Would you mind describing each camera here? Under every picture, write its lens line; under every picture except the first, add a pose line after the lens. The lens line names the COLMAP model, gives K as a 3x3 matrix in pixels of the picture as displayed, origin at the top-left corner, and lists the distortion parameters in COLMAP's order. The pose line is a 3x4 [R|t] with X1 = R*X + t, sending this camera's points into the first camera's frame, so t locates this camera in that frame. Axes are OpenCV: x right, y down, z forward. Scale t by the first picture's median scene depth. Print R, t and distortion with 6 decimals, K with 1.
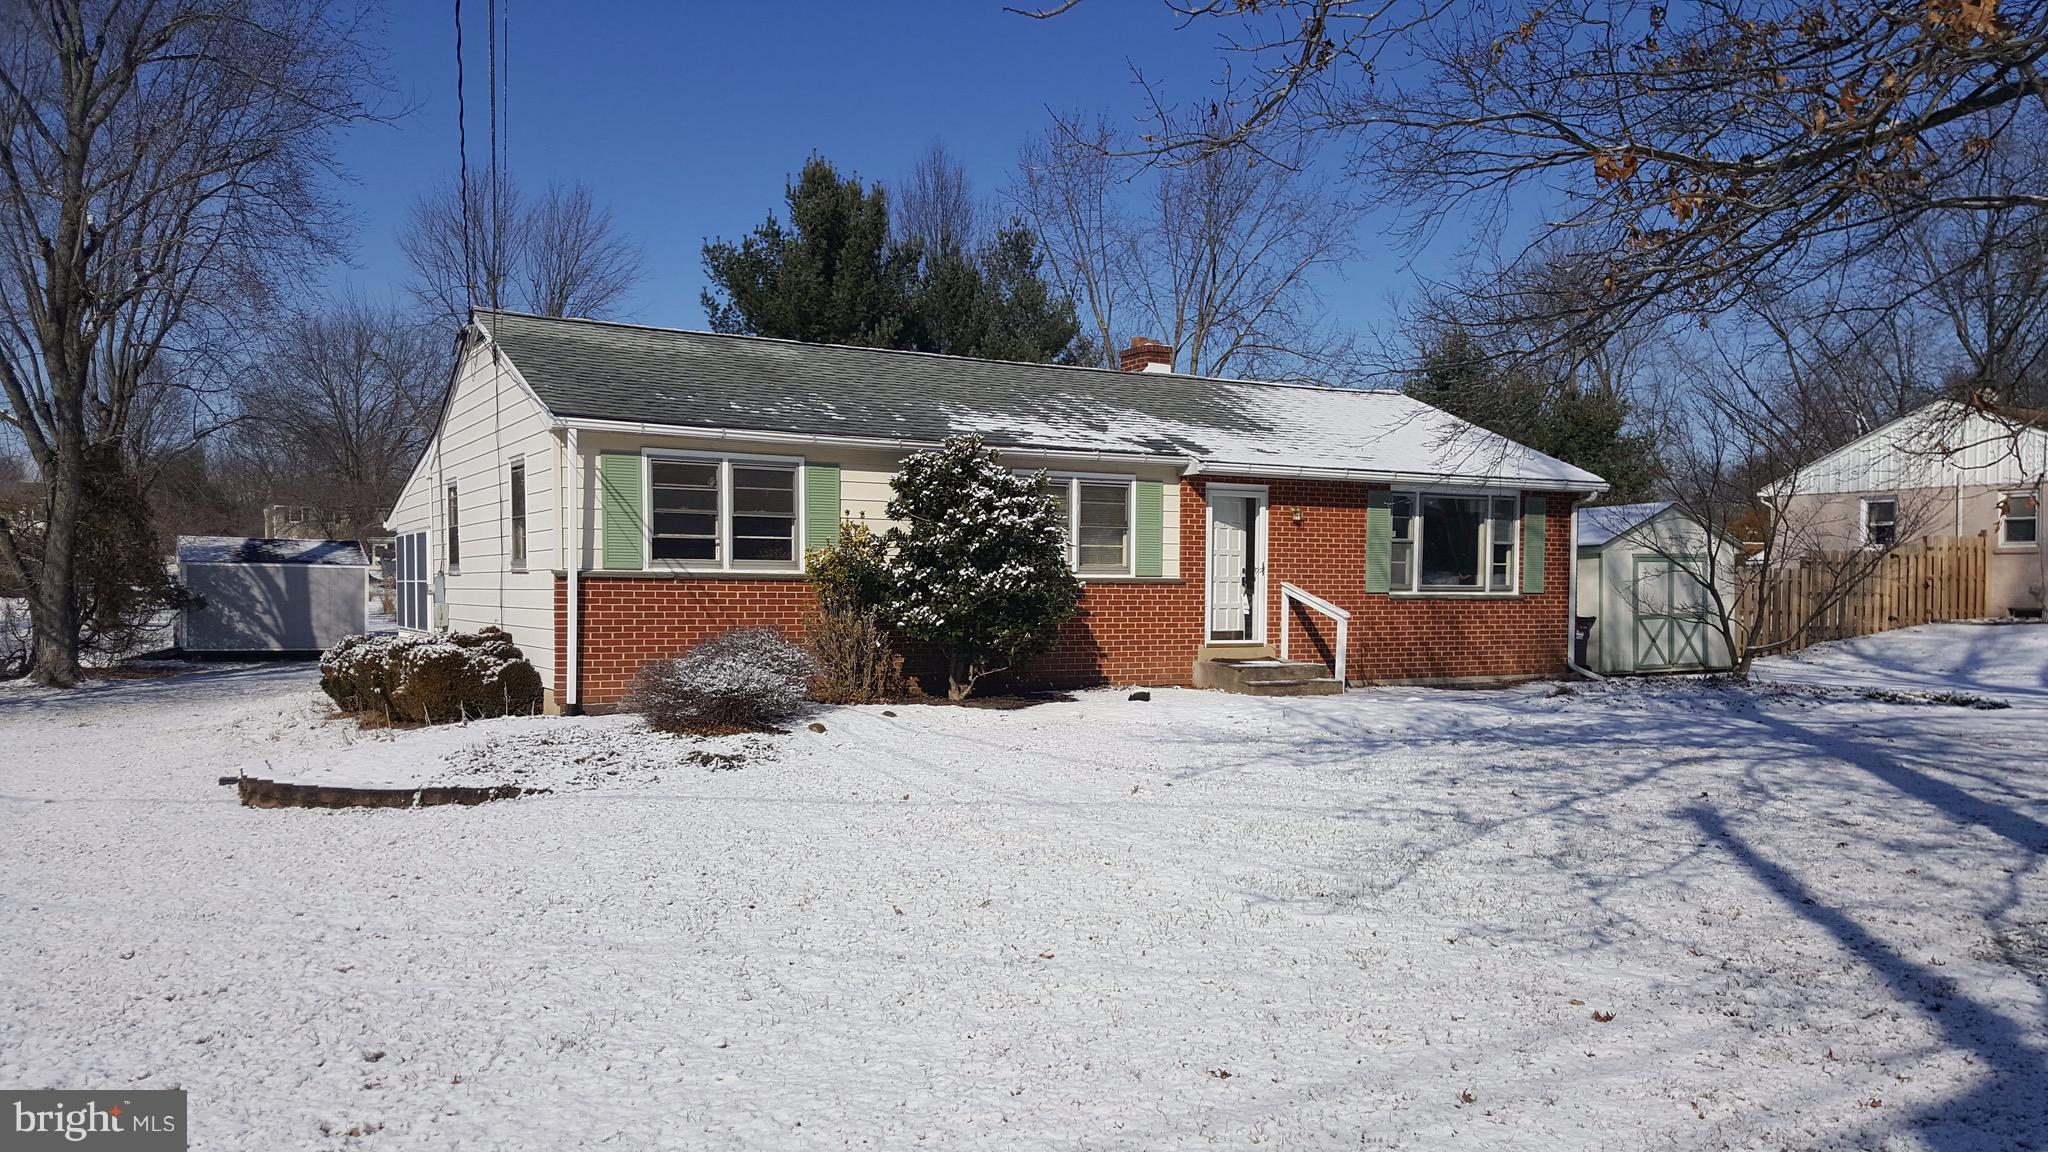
lens RADIAL K [[1526.7, 0, 1015.7], [0, 1526.7, 610.3], [0, 0, 1]] dist [0.143756, -0.215720]
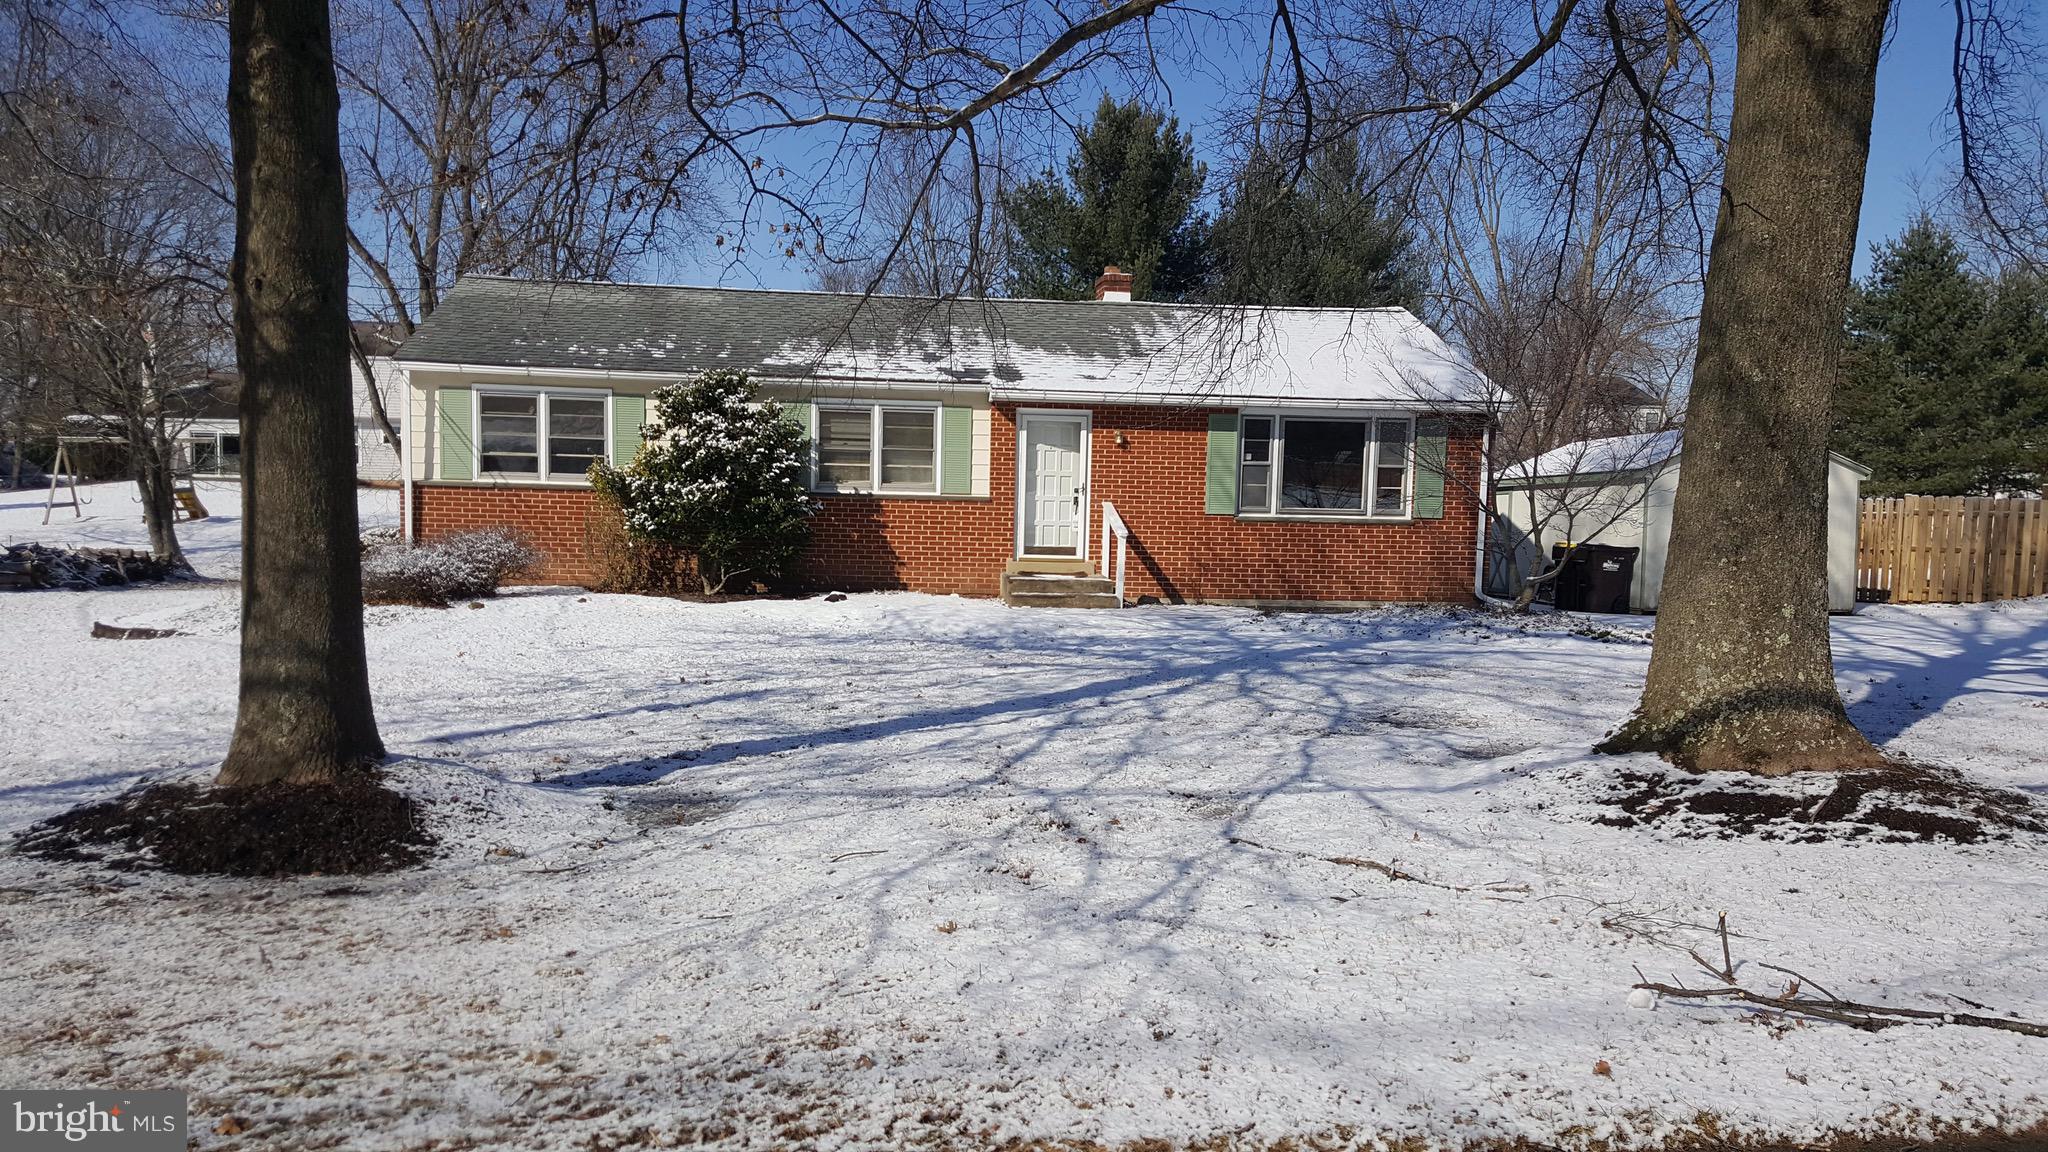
lens RADIAL K [[1526.7, 0, 1015.7], [0, 1526.7, 610.3], [0, 0, 1]] dist [0.143756, -0.215720]
pose [[0.912791, 0.046285, -0.405795, 0.583229], [-0.024668, 0.997992, 0.058343, -0.004013], [0.407681, -0.043245, 0.912100, 0.005200]]
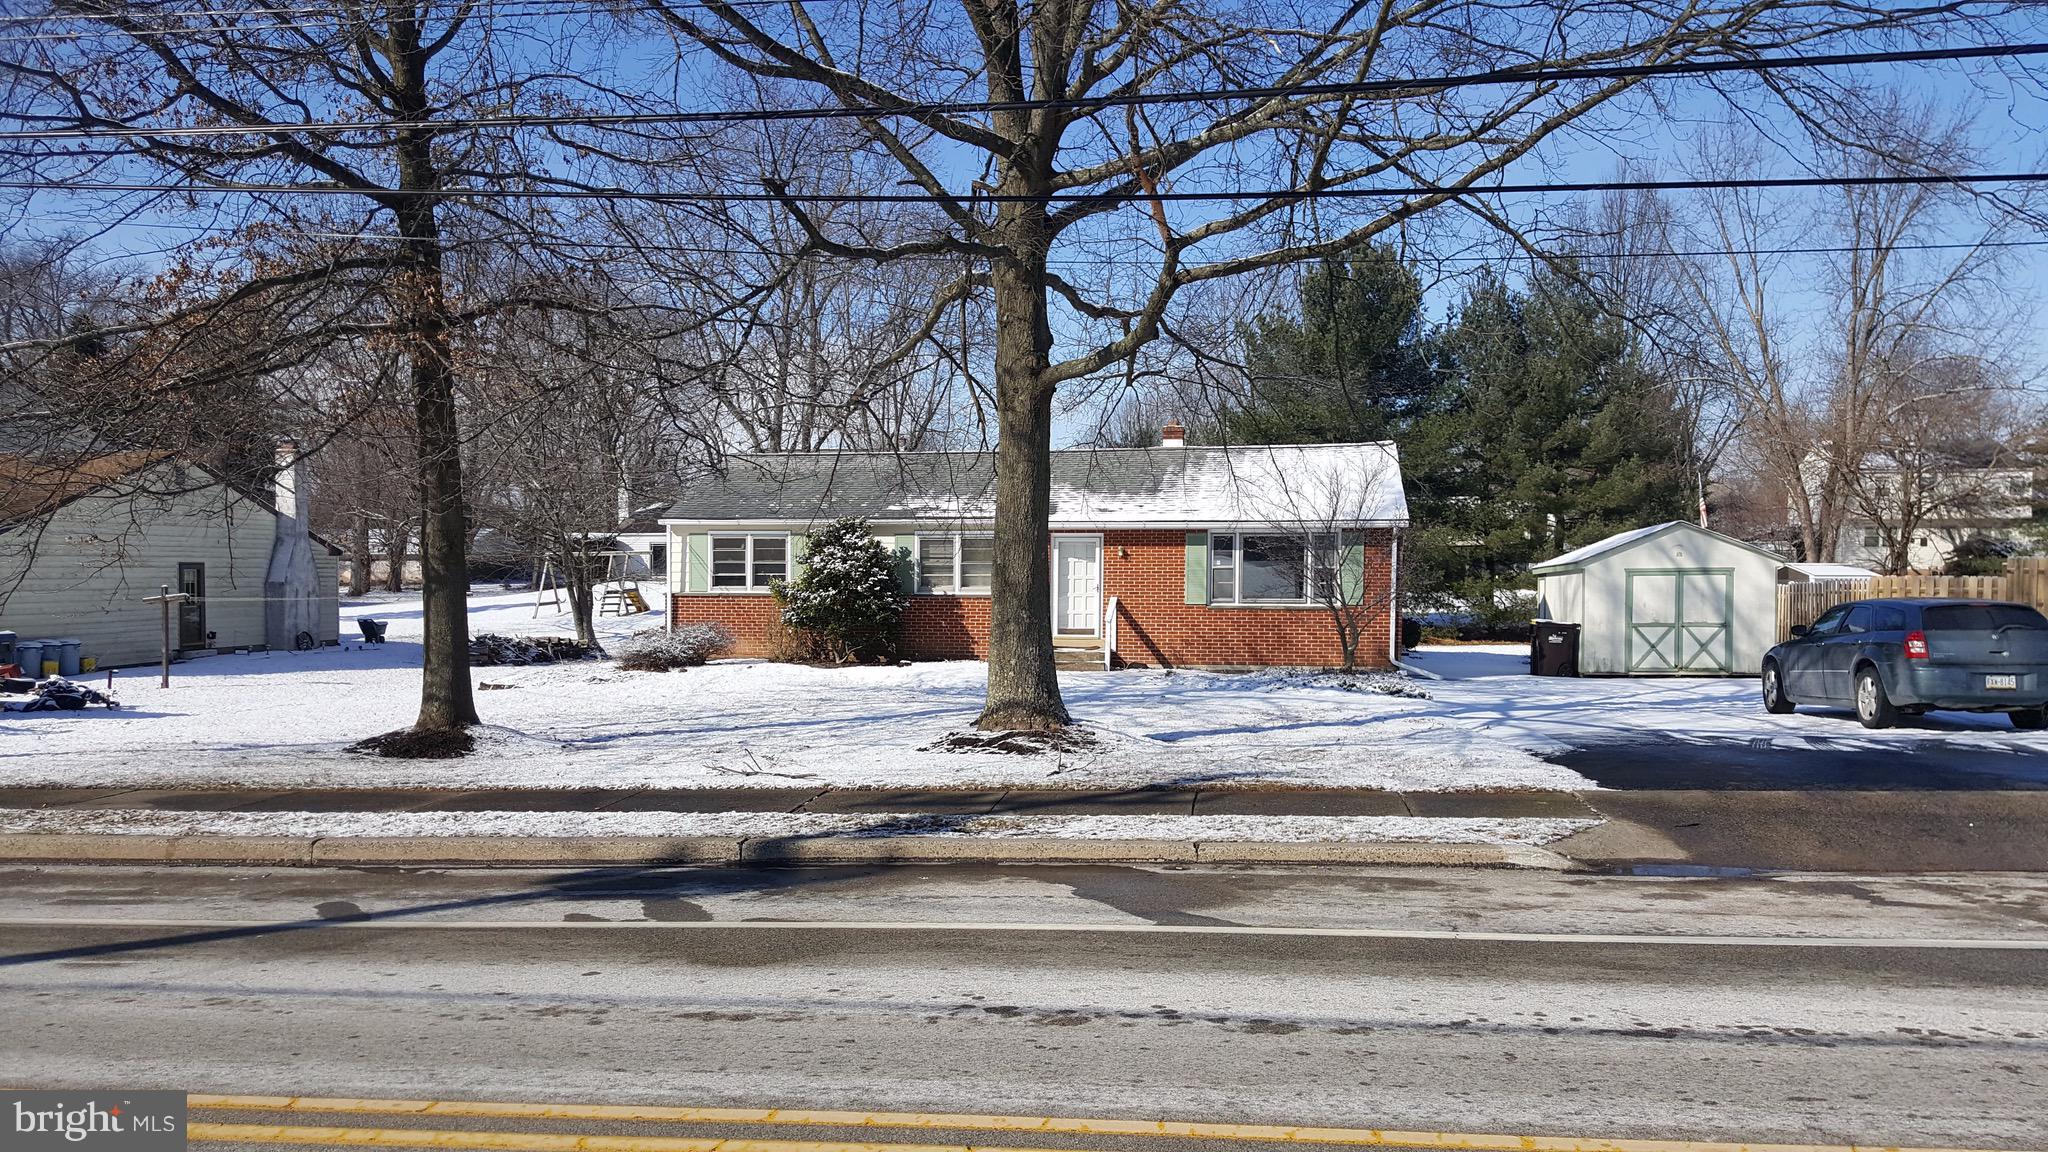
lens RADIAL K [[1526.7, 0, 1015.7], [0, 1526.7, 610.3], [0, 0, 1]] dist [0.143756, -0.215720]
pose [[0.757740, 0.013221, -0.652422, 1.145166], [-0.006379, 0.999897, 0.012855, -0.025542], [0.652525, -0.005579, 0.757747, -0.212613]]
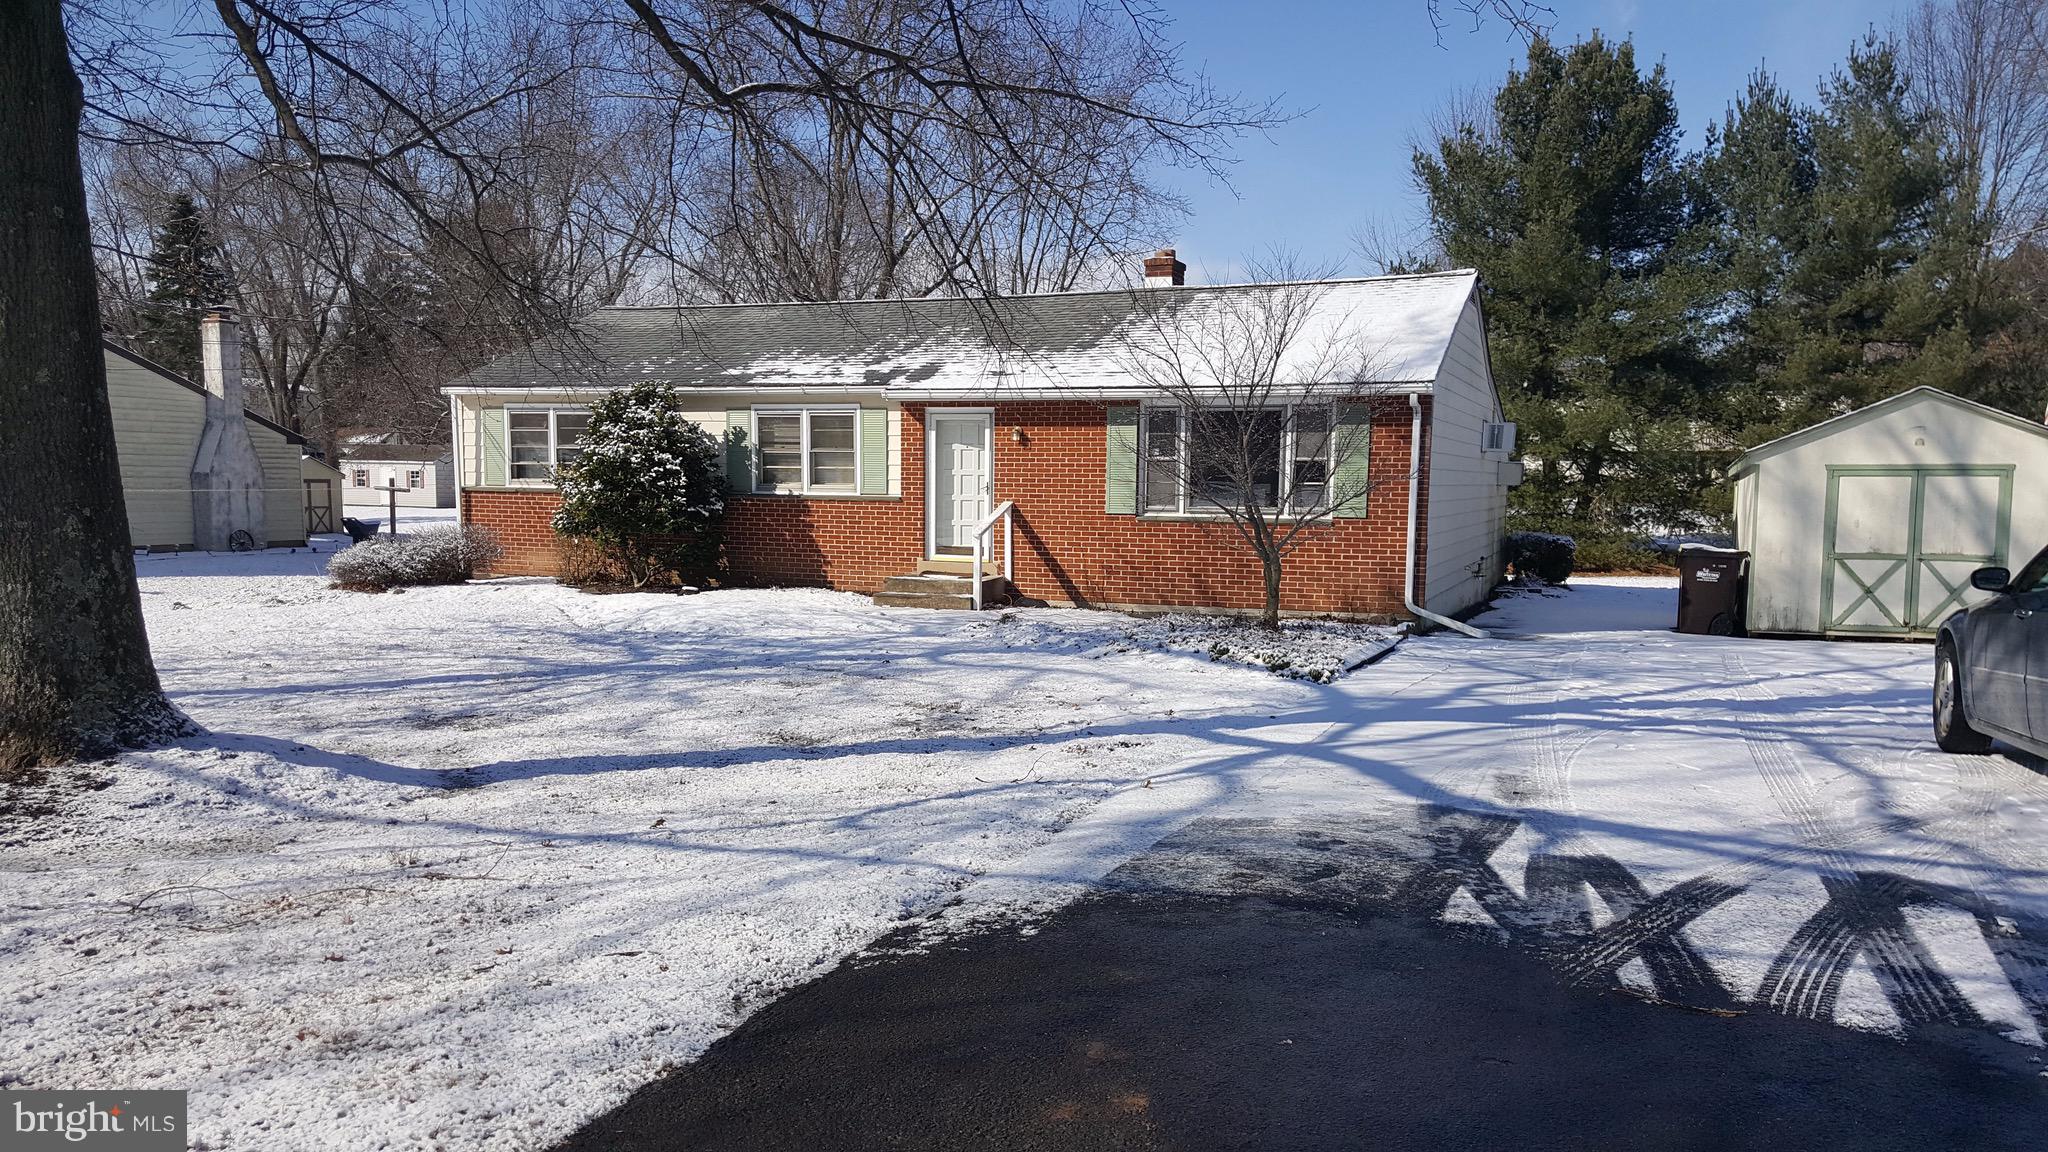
lens RADIAL K [[1526.7, 0, 1015.7], [0, 1526.7, 610.3], [0, 0, 1]] dist [0.143756, -0.215720]
pose [[0.610180, 0.070108, -0.789155, 1.054693], [-0.019928, 0.997120, 0.073175, -0.021803], [0.792012, -0.028924, 0.609819, 0.395176]]
